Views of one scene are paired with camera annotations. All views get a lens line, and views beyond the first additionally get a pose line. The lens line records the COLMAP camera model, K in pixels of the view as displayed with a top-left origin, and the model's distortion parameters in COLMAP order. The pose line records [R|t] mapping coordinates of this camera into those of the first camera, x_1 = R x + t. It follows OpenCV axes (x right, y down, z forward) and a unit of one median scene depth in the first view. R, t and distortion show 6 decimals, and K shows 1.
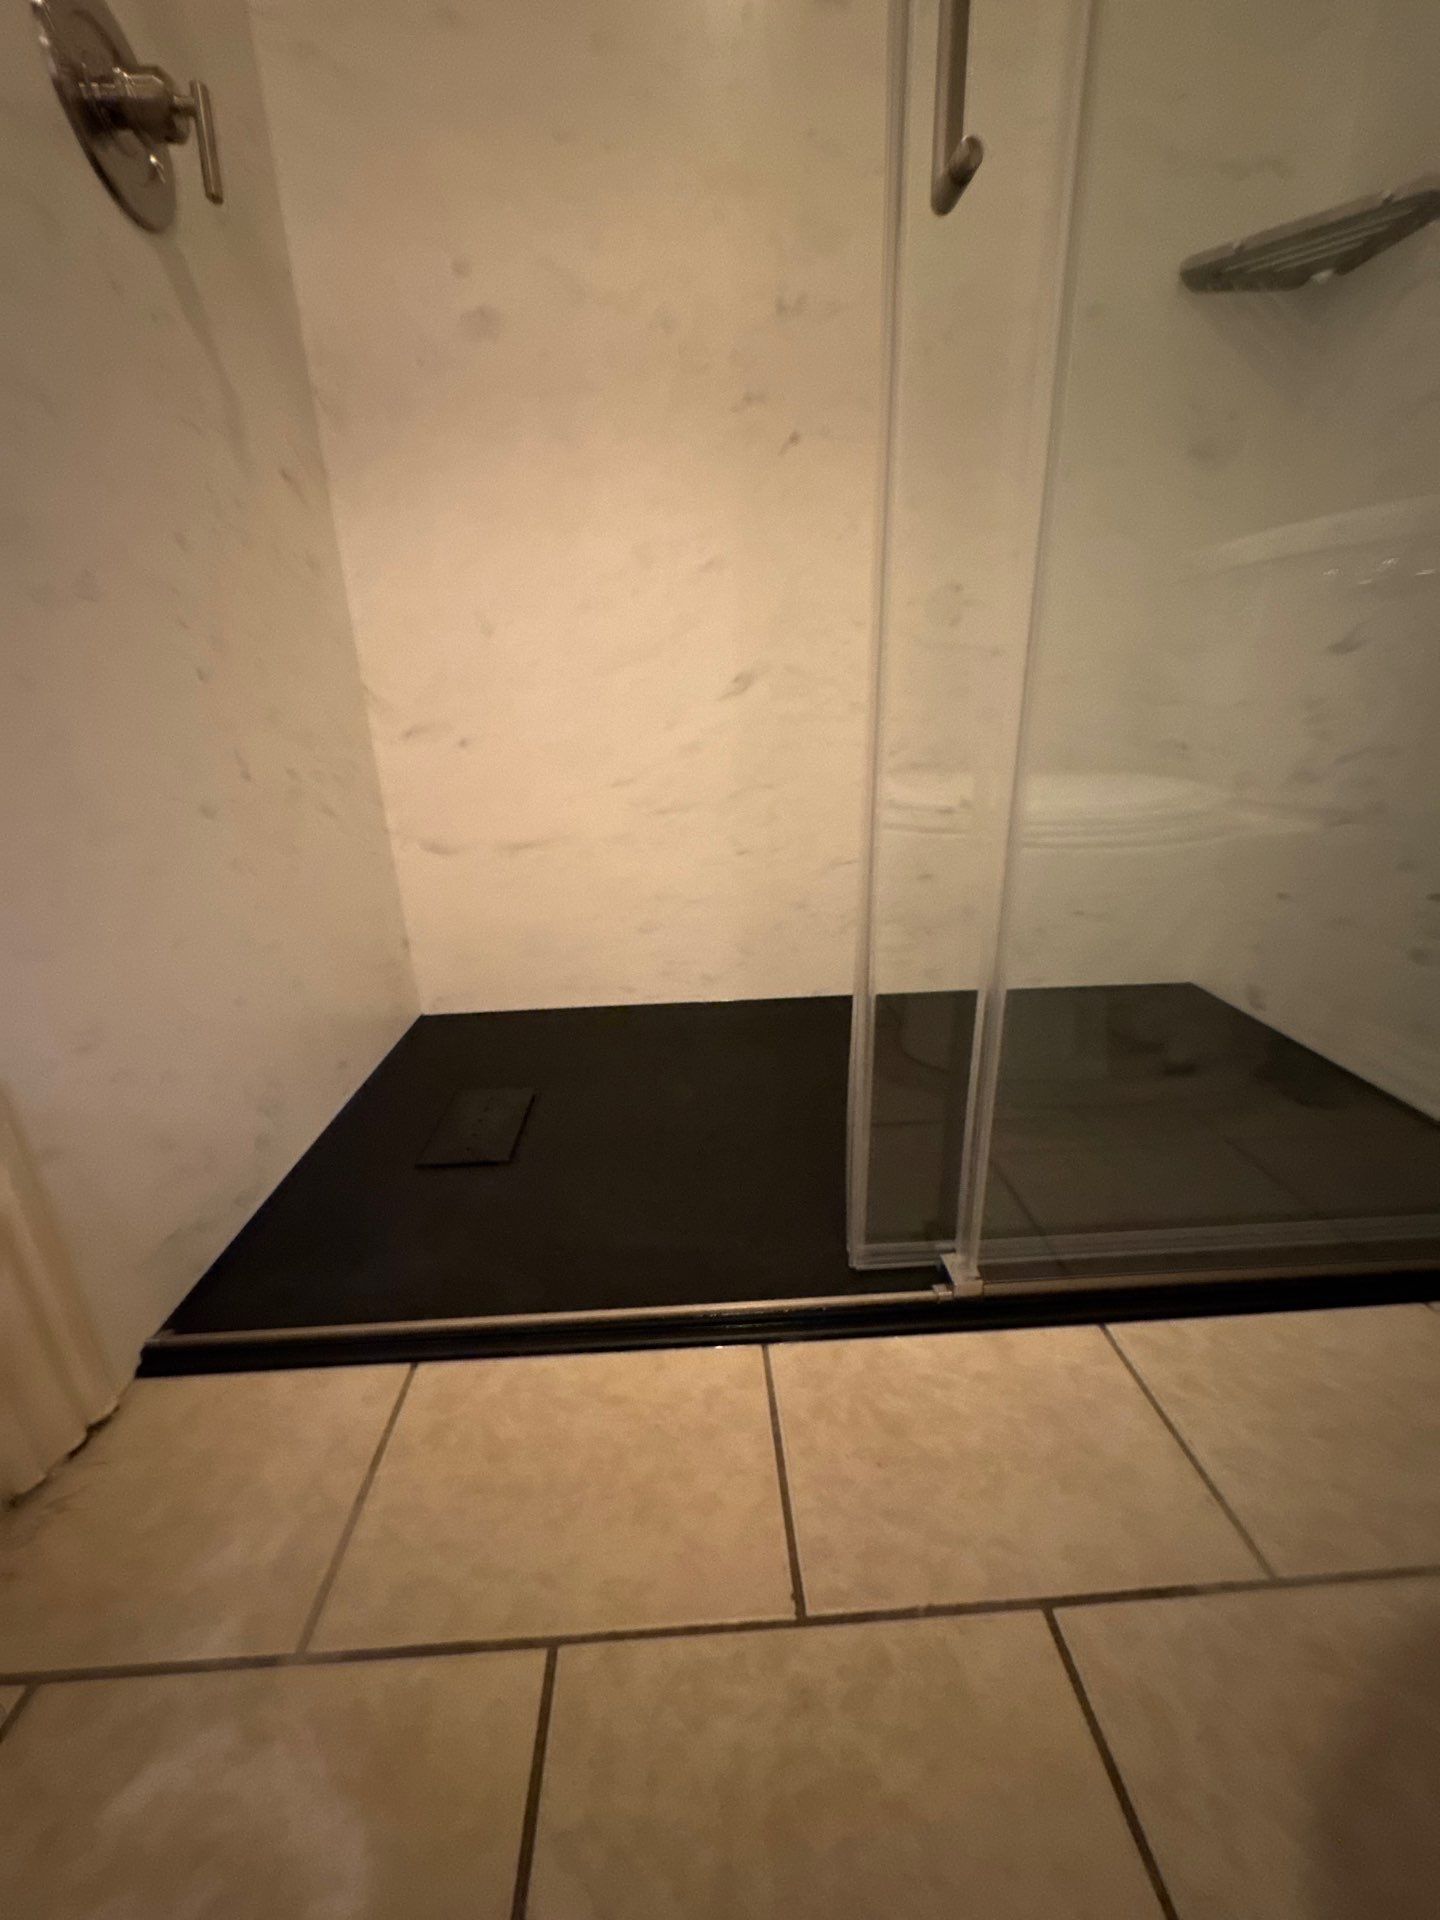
lens RADIAL K [[765.6, 0, 716.7], [0, 765.6, 961.4], [0, 0, 1]] dist [-0.001188, 0.000001]
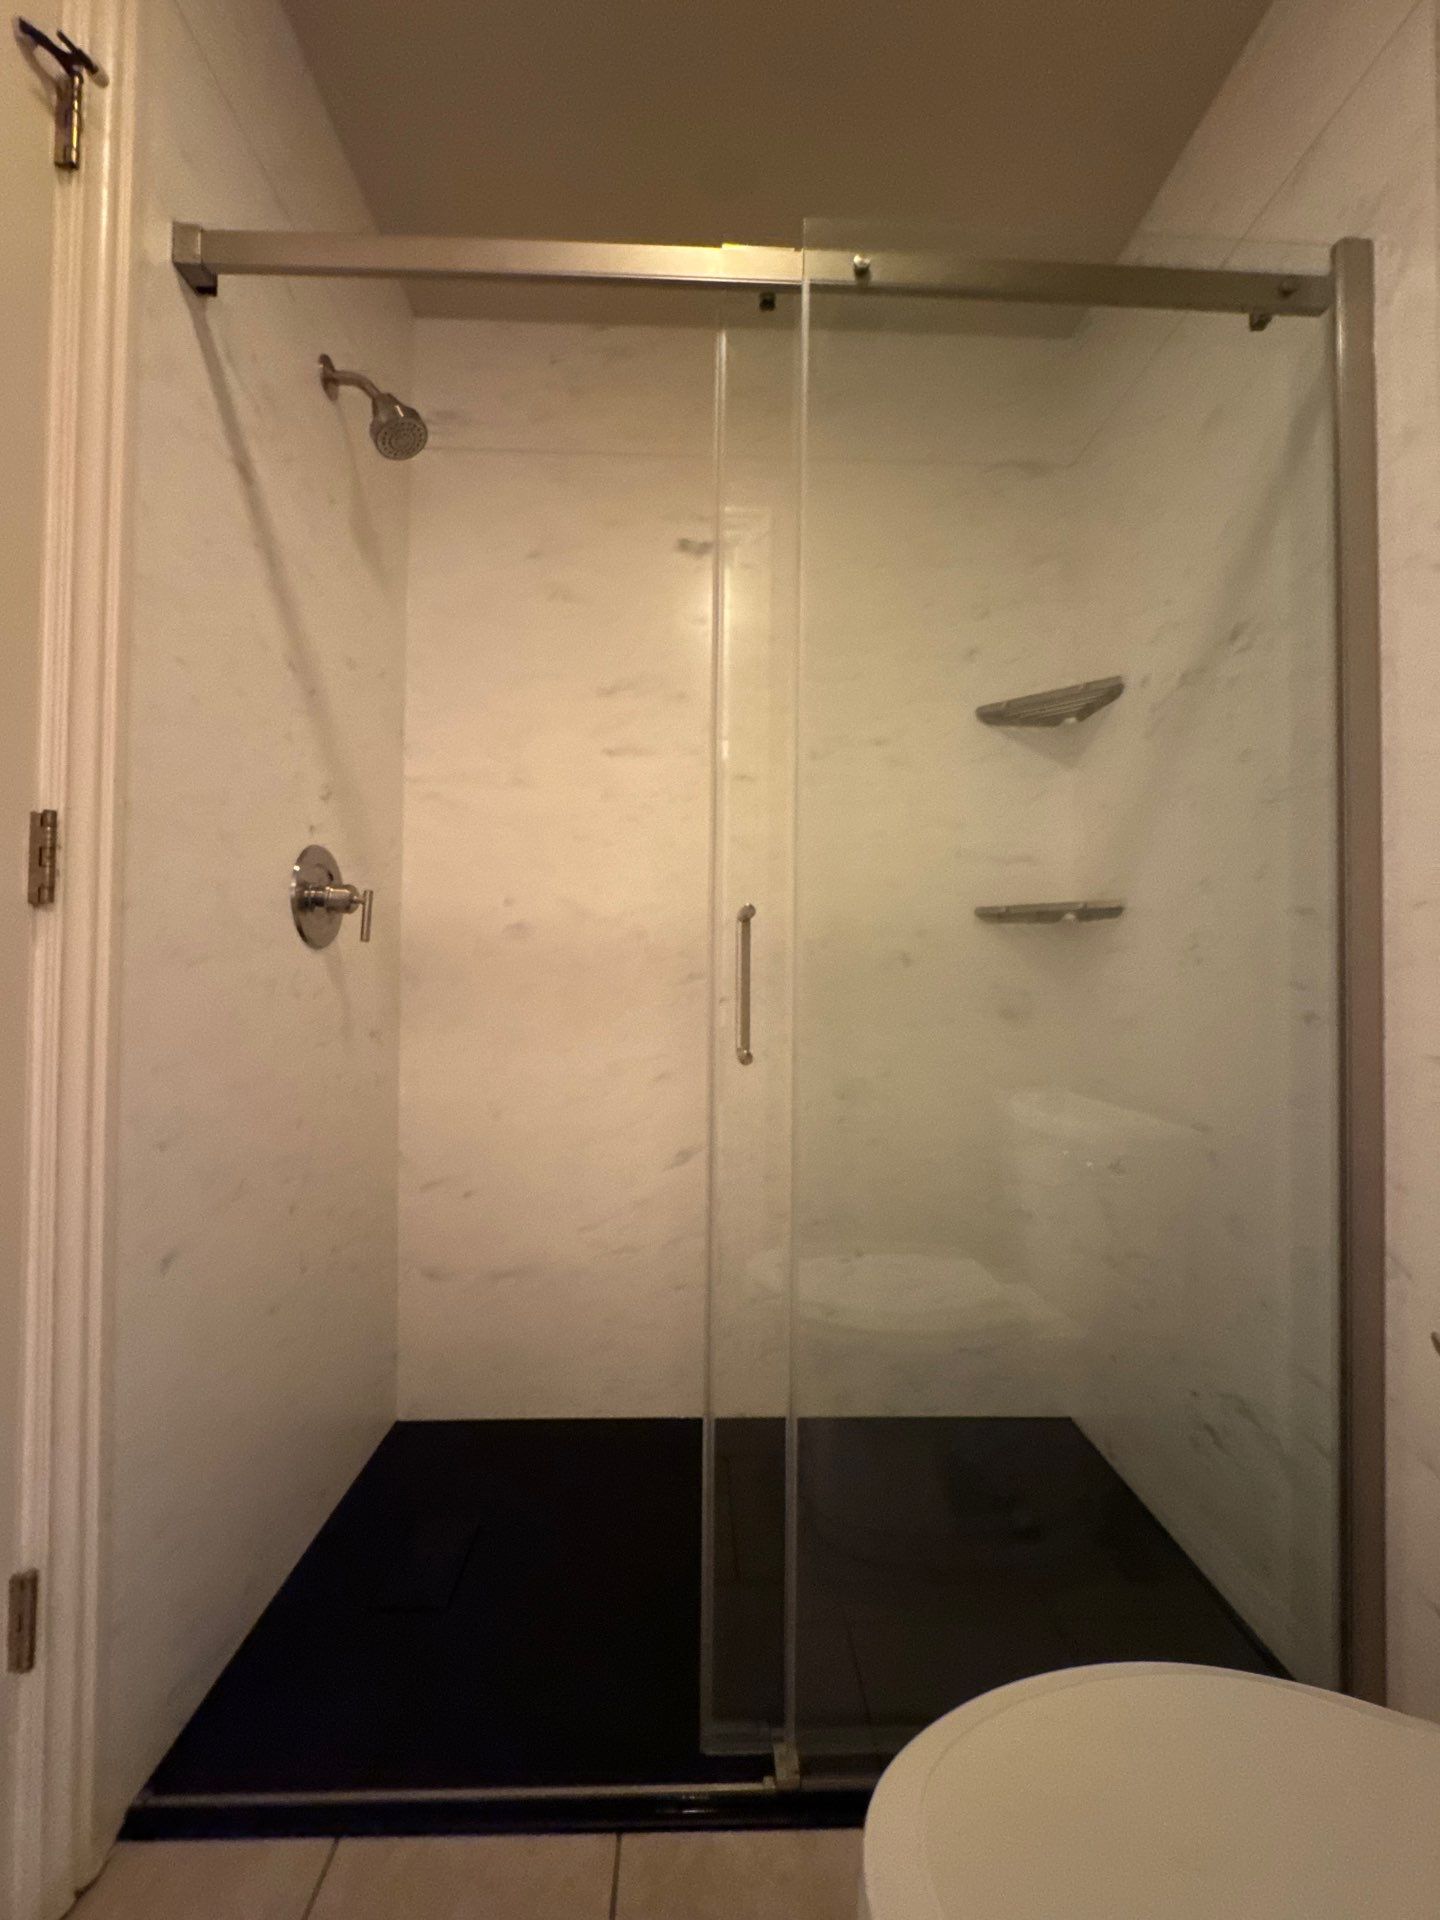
lens RADIAL K [[765.6, 0, 716.7], [0, 765.6, 961.4], [0, 0, 1]] dist [-0.001188, 0.000001]
pose [[0.999155, 0.035849, -0.020124, 0.187117], [-0.040609, 0.936883, -0.347278, -0.387638], [0.006405, 0.347802, 0.937546, -0.632332]]
